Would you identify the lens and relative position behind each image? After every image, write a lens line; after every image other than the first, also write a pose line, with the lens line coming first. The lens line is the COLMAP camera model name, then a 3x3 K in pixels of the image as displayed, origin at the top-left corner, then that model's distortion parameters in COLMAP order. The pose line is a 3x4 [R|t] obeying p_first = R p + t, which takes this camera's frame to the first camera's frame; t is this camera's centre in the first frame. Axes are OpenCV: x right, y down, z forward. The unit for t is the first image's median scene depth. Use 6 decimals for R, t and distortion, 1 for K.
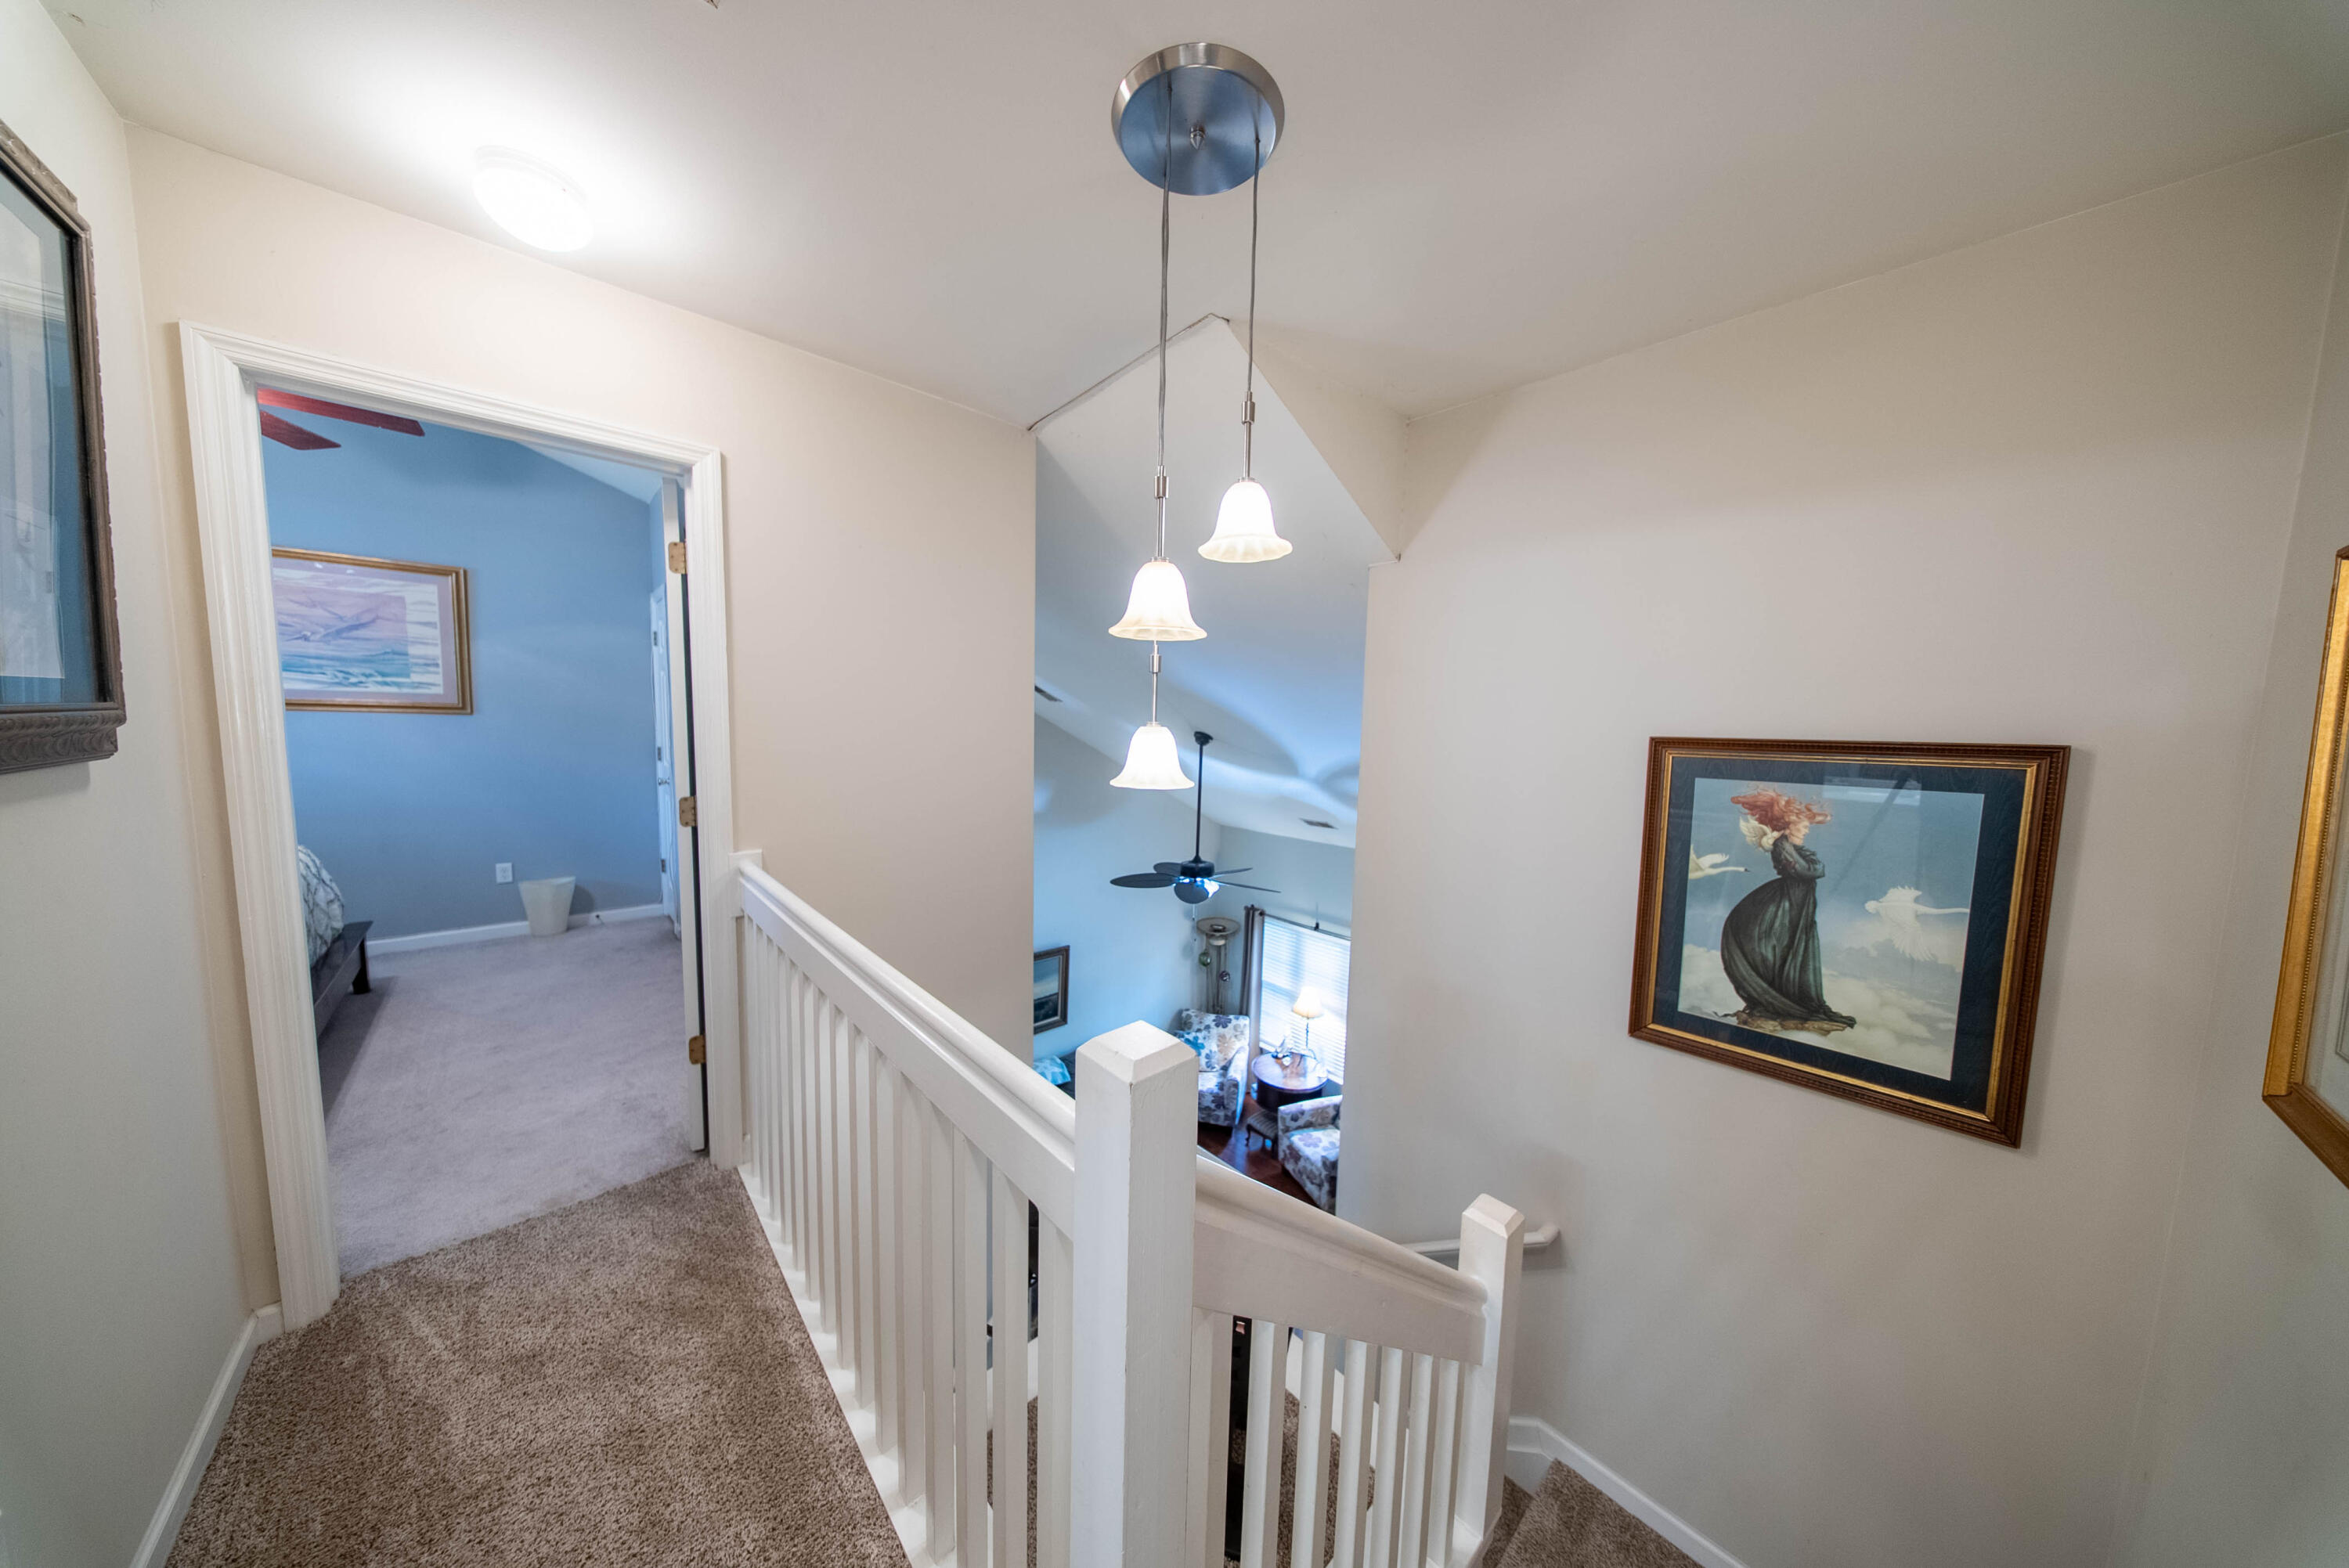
lens RADIAL K [[694.0, 0, 1161.0], [0, 694.0, 780.1], [0, 0, 1]] dist [-0.000165, -0.002077]
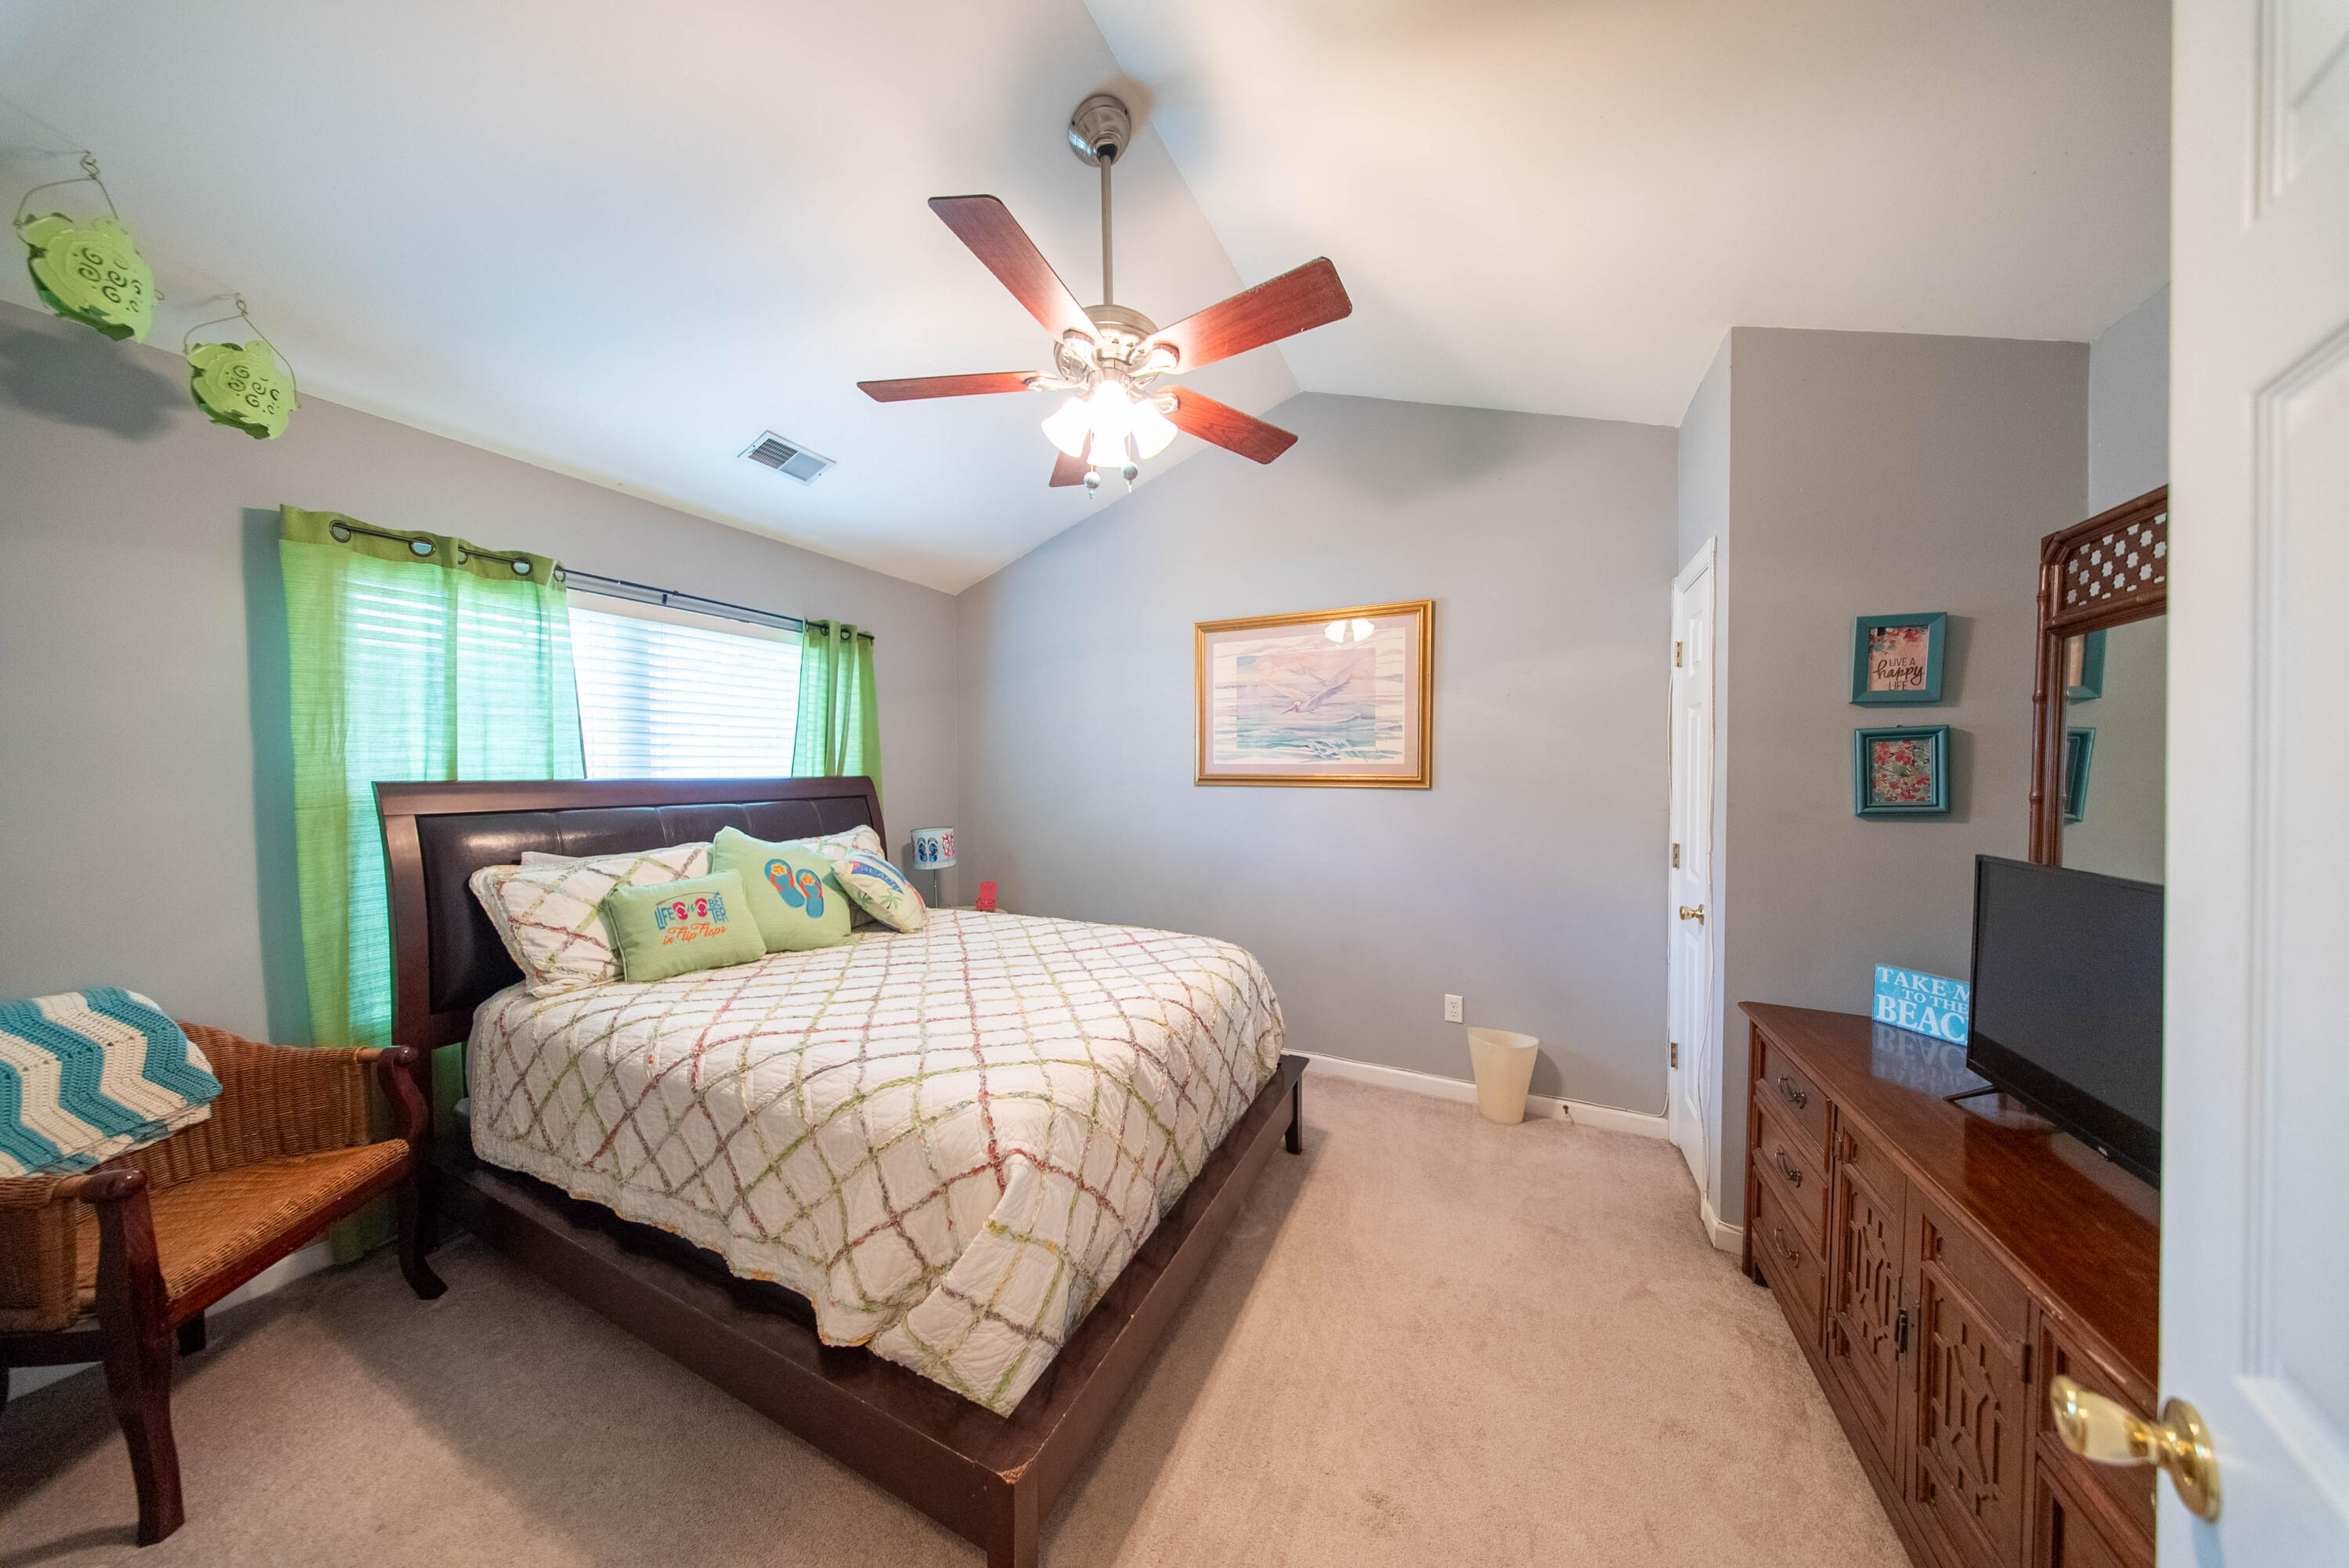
lens RADIAL K [[694.0, 0, 1161.0], [0, 694.0, 780.1], [0, 0, 1]] dist [-0.000165, -0.002077]
pose [[0.360229, -0.011664, -0.932791, -0.416407], [-0.072938, 0.996509, -0.040628, -0.056416], [0.930008, 0.082672, 0.358121, 0.478908]]
